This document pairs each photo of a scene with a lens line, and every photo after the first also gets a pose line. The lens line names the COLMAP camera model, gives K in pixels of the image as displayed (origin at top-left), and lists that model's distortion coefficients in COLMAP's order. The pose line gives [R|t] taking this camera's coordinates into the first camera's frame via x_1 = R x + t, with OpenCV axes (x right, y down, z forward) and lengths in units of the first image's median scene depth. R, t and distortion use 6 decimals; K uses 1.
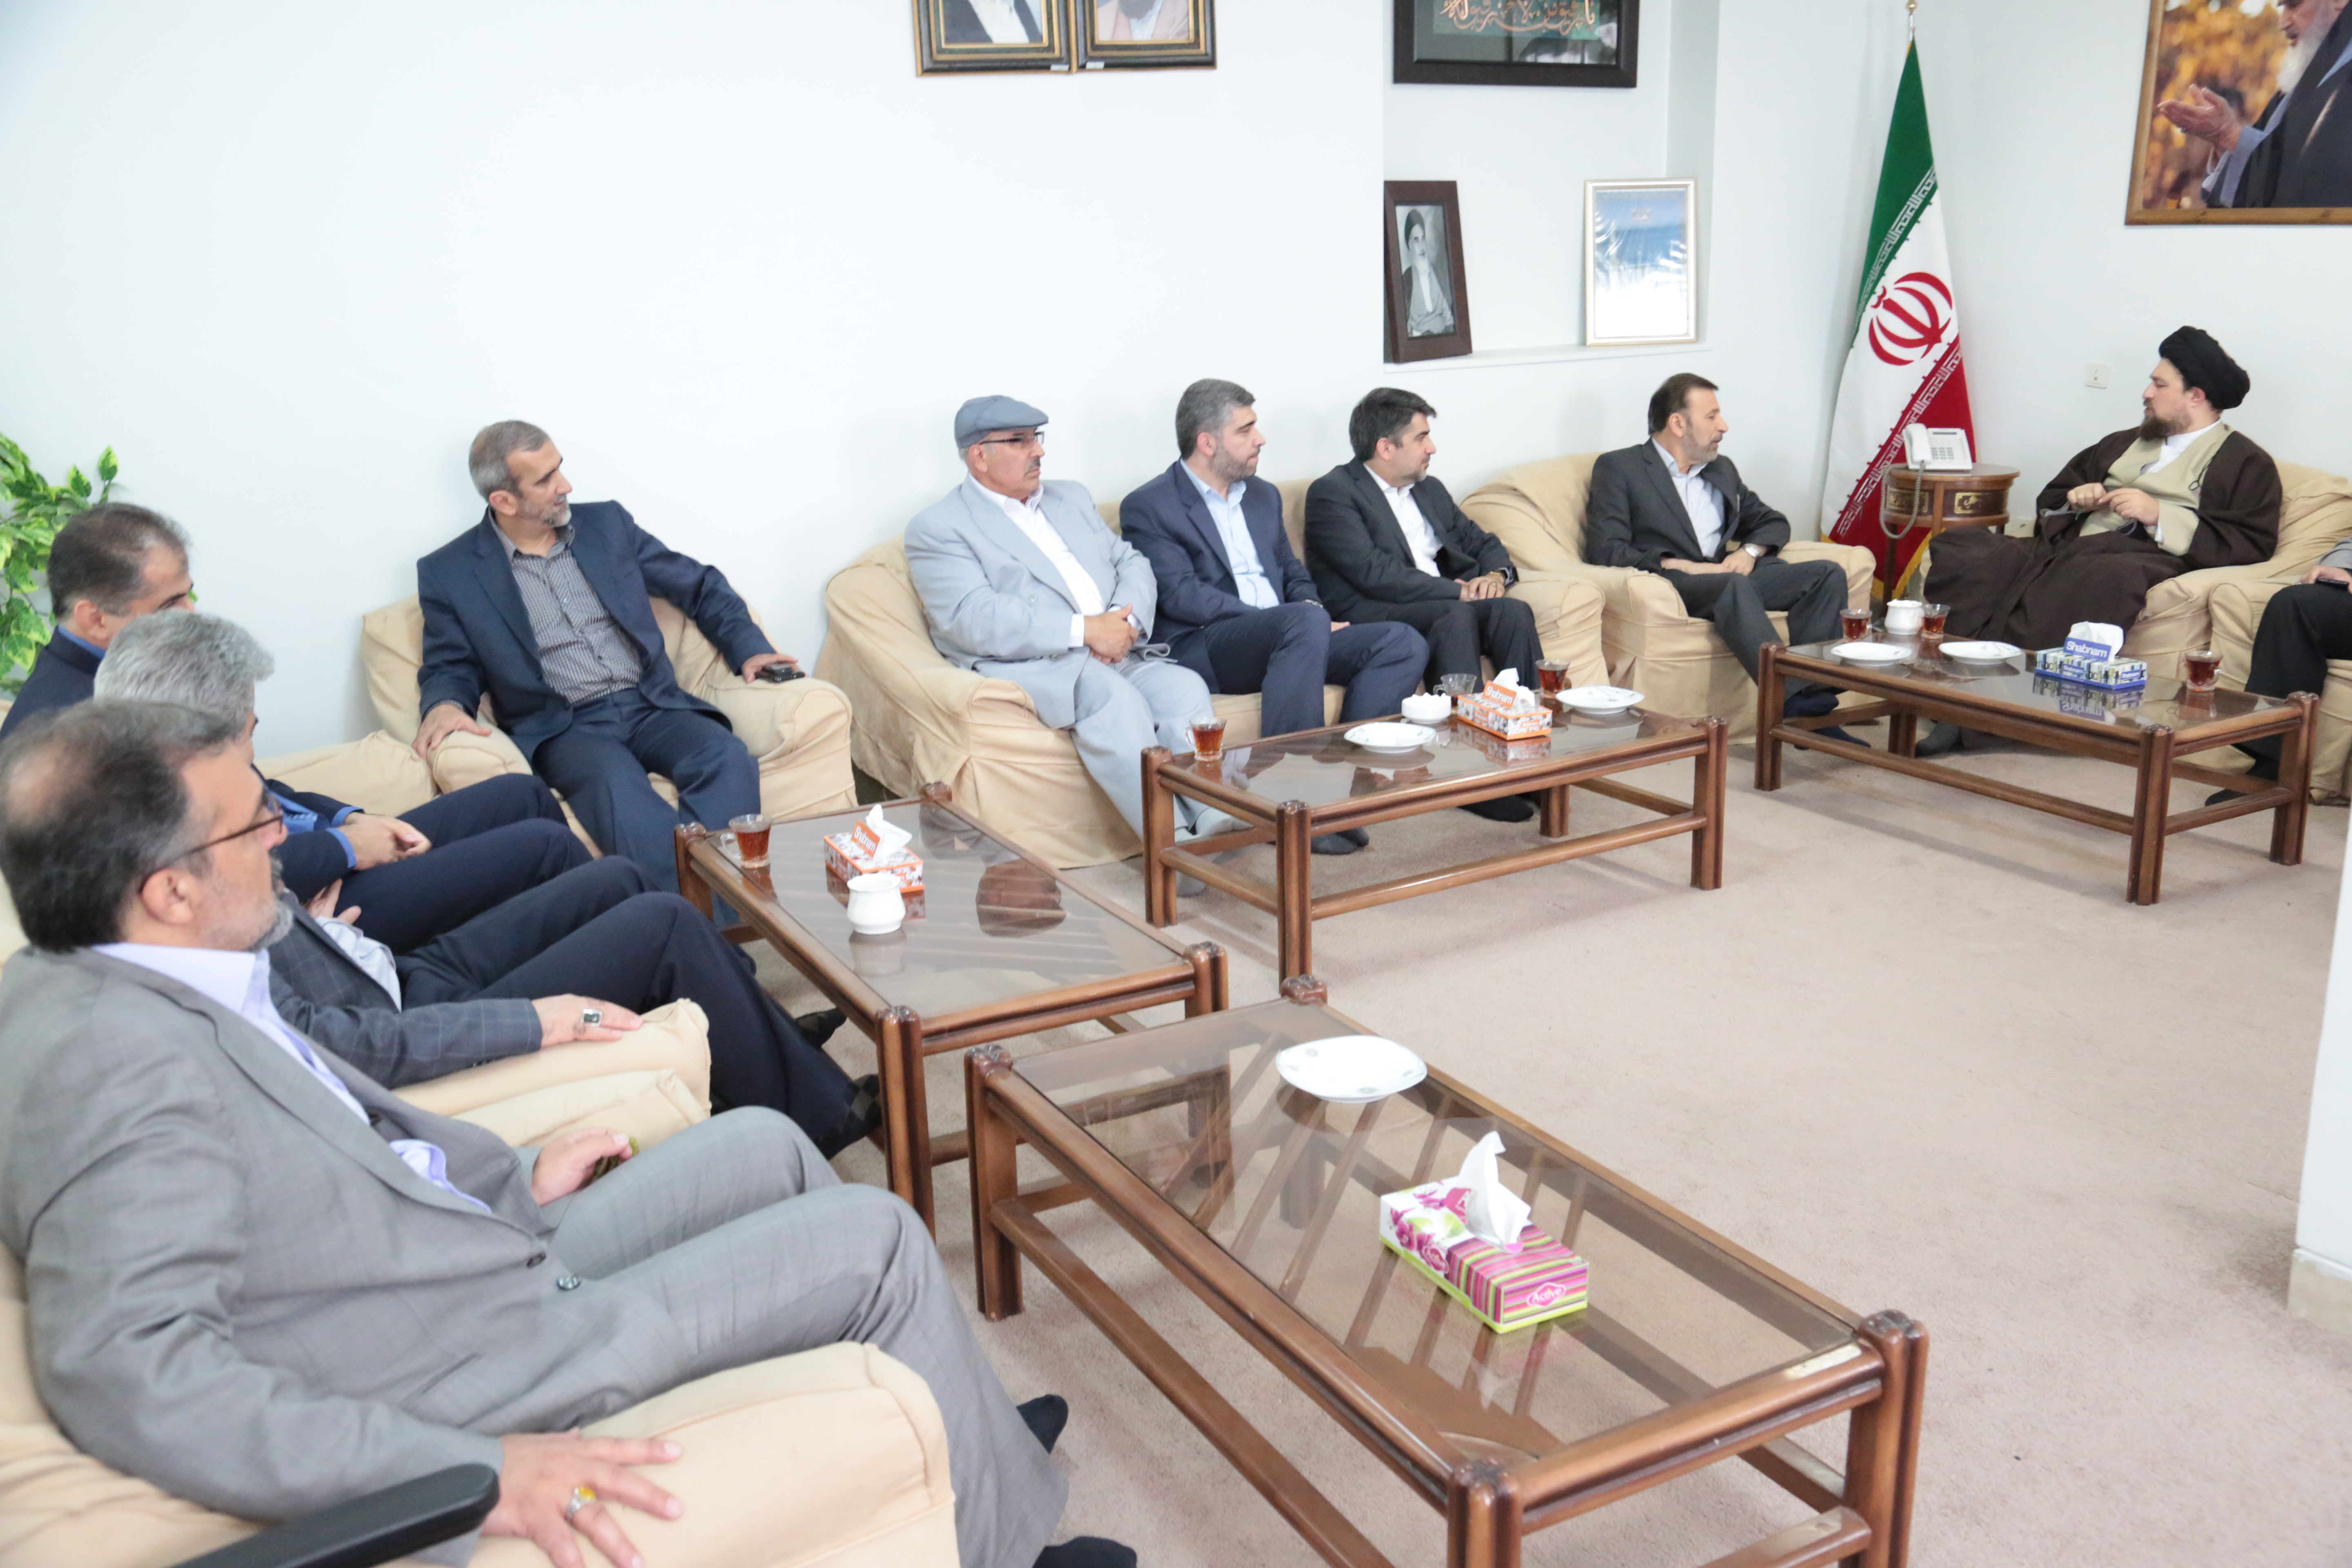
lens RADIAL K [[2025.6, 0, 1171.7], [0, 2025.6, 777.1], [0, 0, 1]] dist [-0.004452, 0.007782]
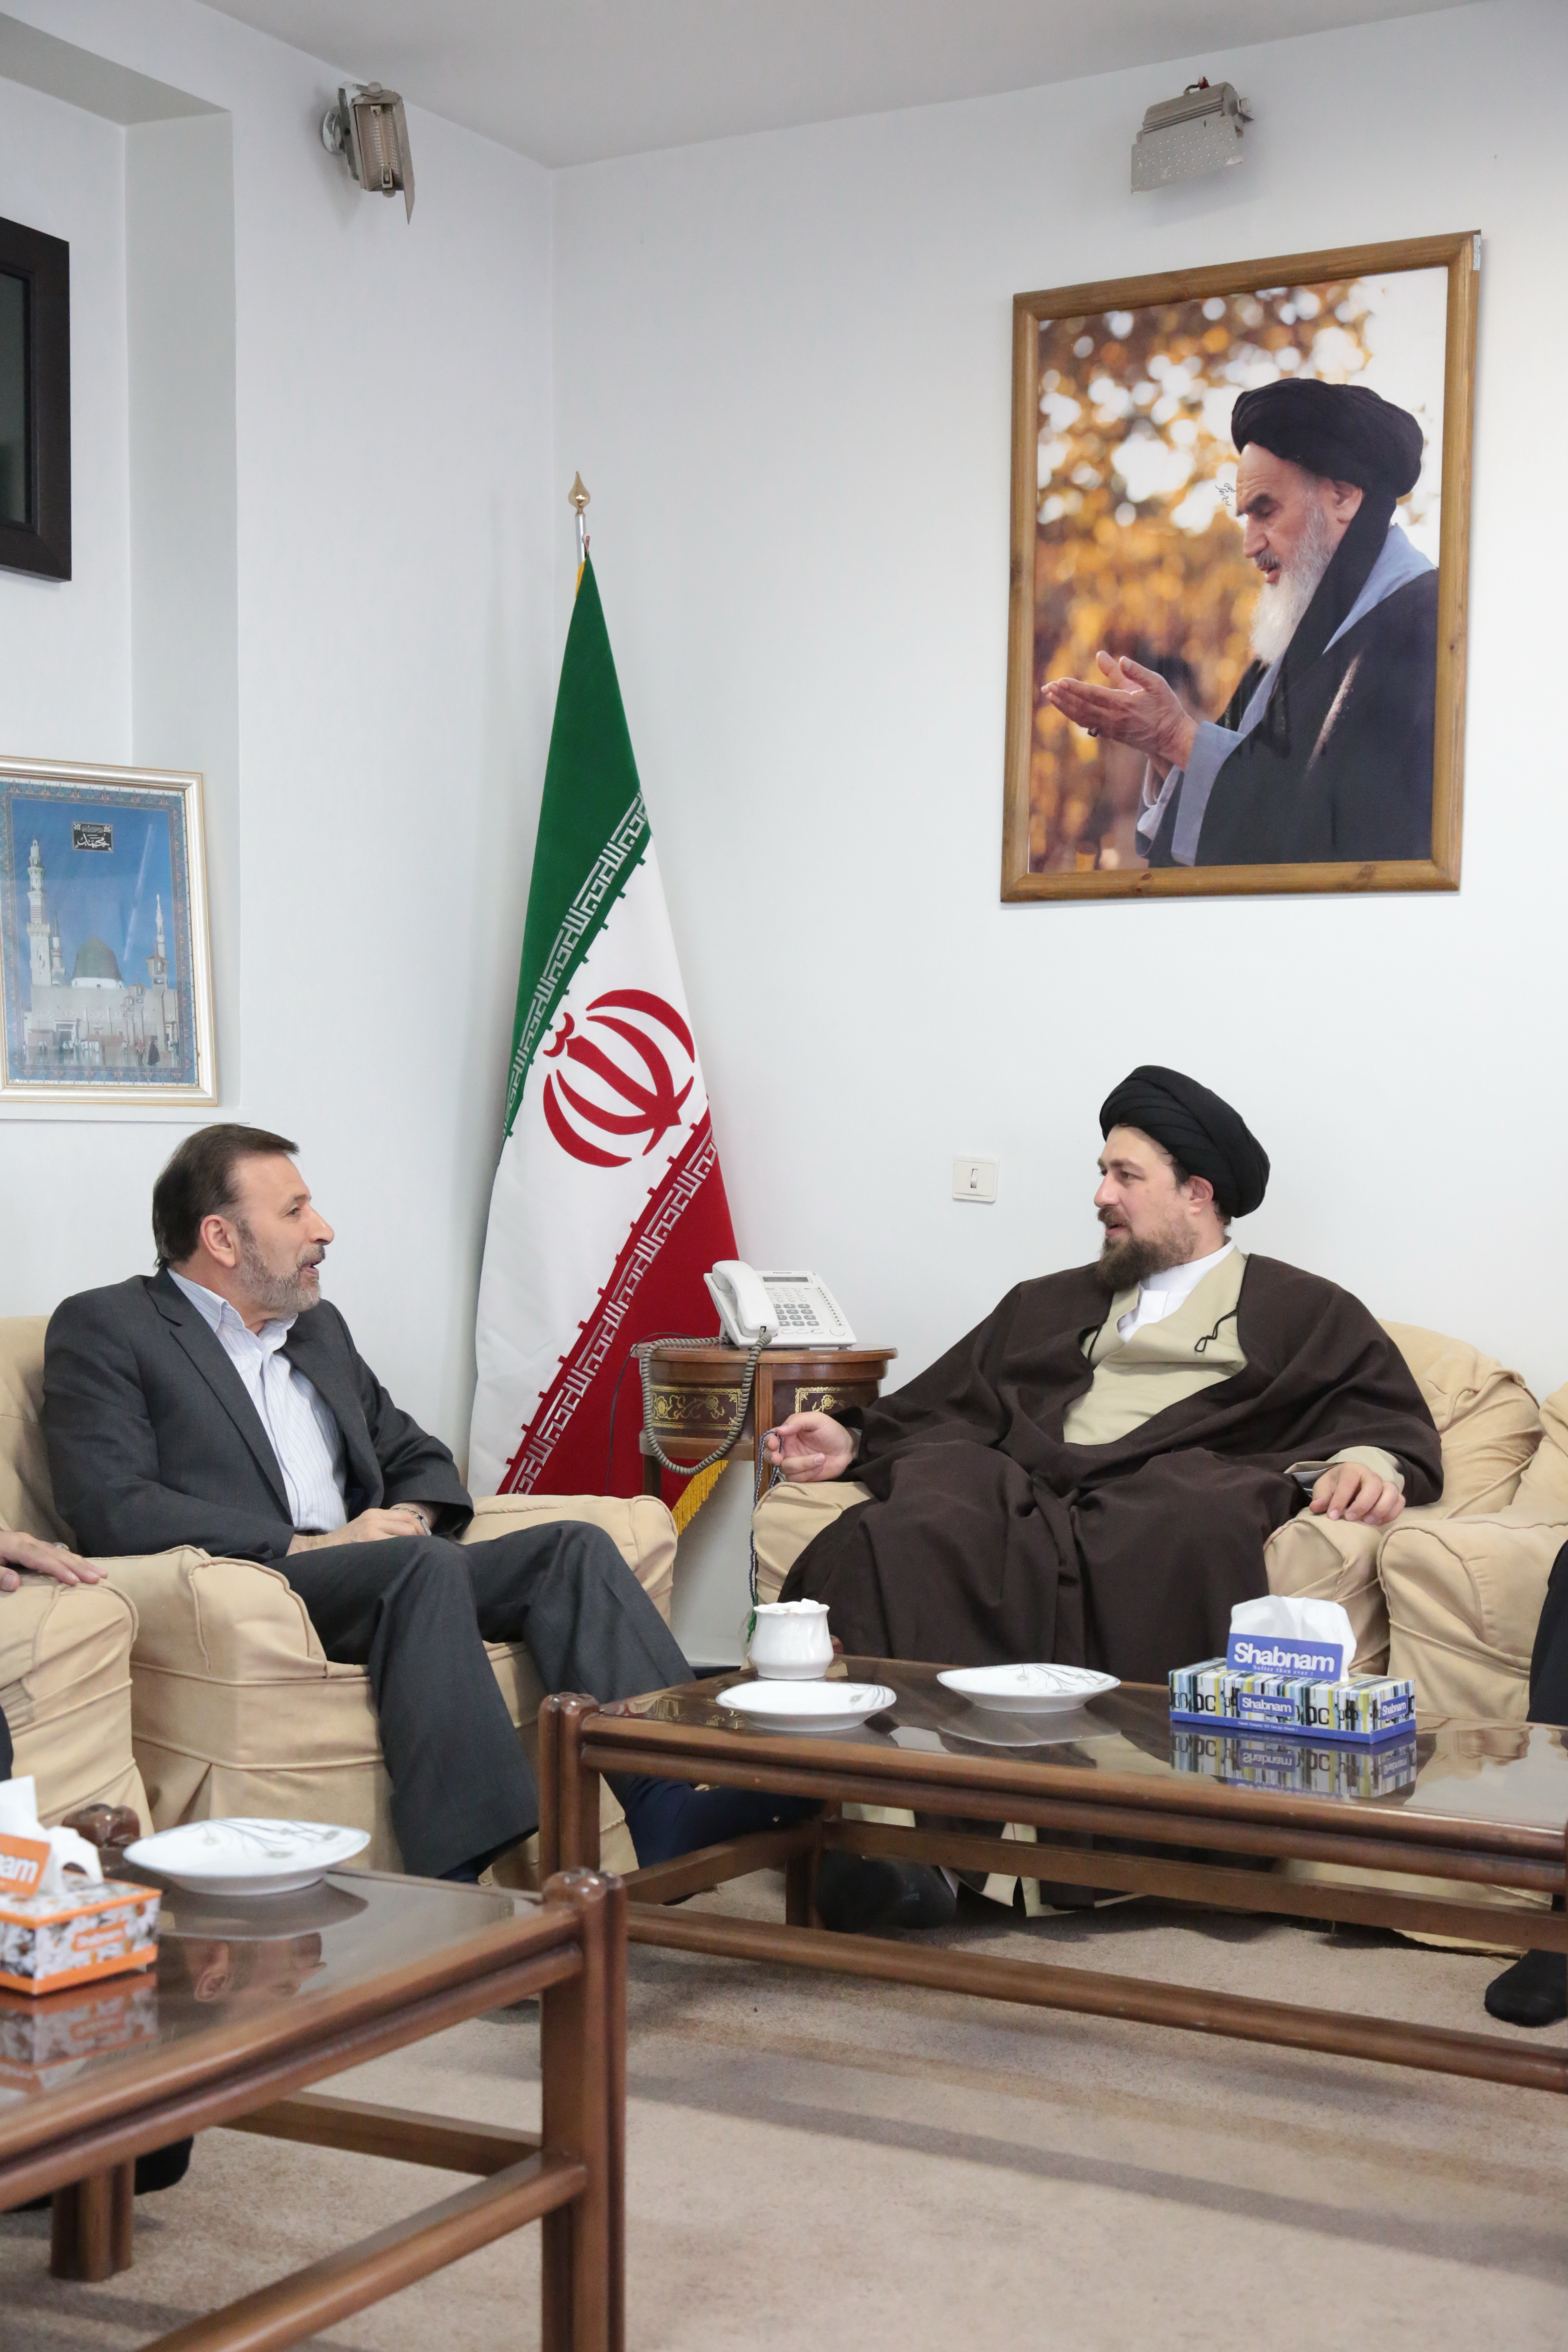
lens RADIAL K [[3206.8, 0, 808.7], [0, 3206.8, 1182.4], [0, 0, 1]] dist [0.124668, 0.000000]
pose [[0.871487, 0.025947, 0.489732, 0.013201], [0.103248, 0.966511, -0.234939, -0.007206], [-0.479427, 0.255310, 0.839623, 0.349110]]
